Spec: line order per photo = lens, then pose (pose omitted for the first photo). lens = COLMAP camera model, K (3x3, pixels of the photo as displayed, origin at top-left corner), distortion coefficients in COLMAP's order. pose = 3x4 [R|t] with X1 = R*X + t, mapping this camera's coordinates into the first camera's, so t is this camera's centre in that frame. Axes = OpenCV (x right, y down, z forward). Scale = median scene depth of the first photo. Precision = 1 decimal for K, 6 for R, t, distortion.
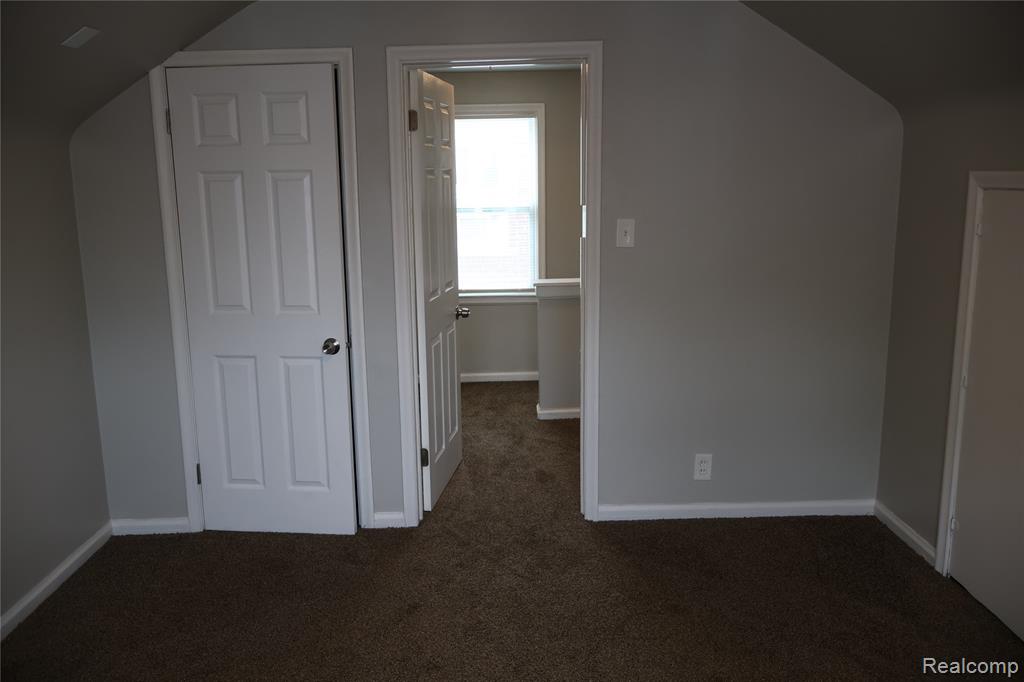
lens RADIAL K [[860.7, 0, 511.0], [0, 860.7, 345.0], [0, 0, 1]] dist [-0.004451, 0.004300]
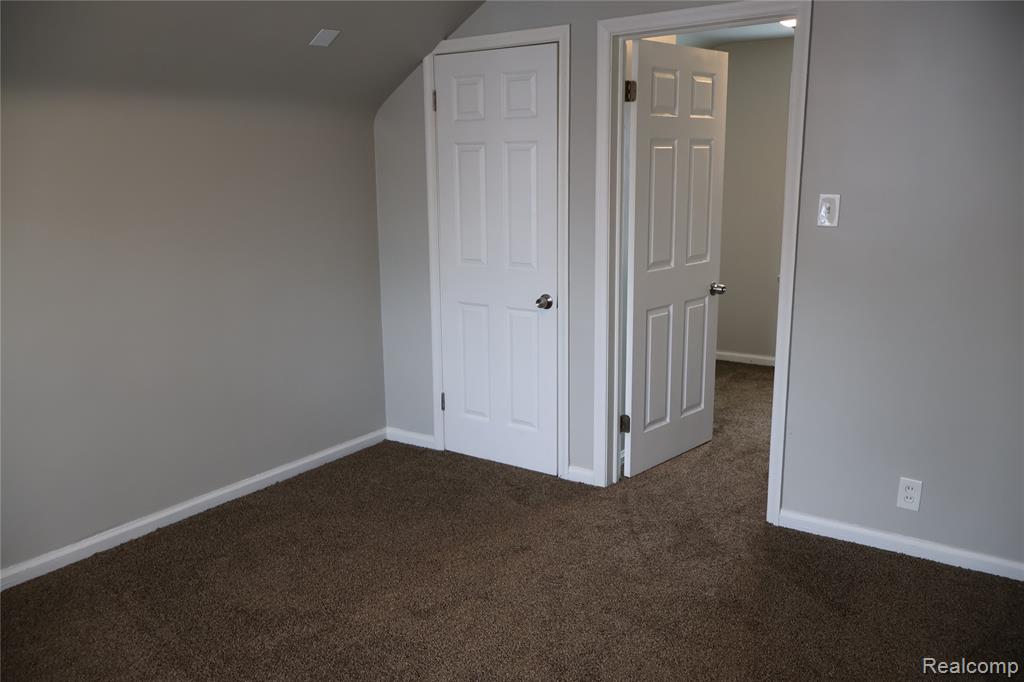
lens RADIAL K [[860.7, 0, 511.0], [0, 860.7, 345.0], [0, 0, 1]] dist [-0.004451, 0.004300]
pose [[0.807197, 0.128298, -0.576170, 0.382854], [-0.113220, 0.991622, 0.062190, -0.010647], [0.579322, 0.015034, 0.814960, 0.091649]]
